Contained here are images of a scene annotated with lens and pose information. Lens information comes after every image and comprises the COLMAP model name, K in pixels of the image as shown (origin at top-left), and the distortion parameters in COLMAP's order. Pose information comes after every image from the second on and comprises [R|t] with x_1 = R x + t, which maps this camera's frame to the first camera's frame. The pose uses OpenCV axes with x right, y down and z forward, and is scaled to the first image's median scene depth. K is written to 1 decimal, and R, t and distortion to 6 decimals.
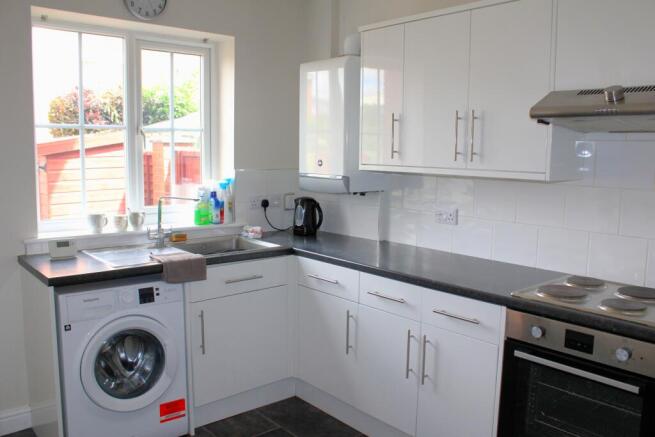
lens RADIAL K [[560.7, 0, 327.5], [0, 560.7, 218.5], [0, 0, 1]] dist [-0.116193, 0.001430]
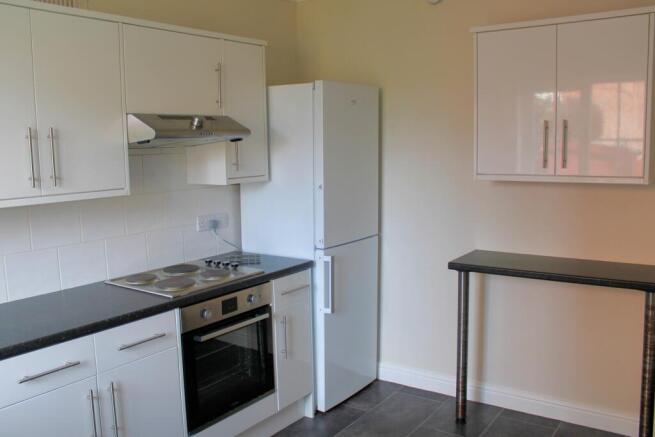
lens RADIAL K [[560.7, 0, 327.5], [0, 560.7, 218.5], [0, 0, 1]] dist [-0.116193, 0.001430]
pose [[-0.228487, -0.110673, 0.967236, -0.781458], [0.161738, 0.975396, 0.149813, -0.129139], [-0.960018, 0.190670, -0.204965, 0.891783]]
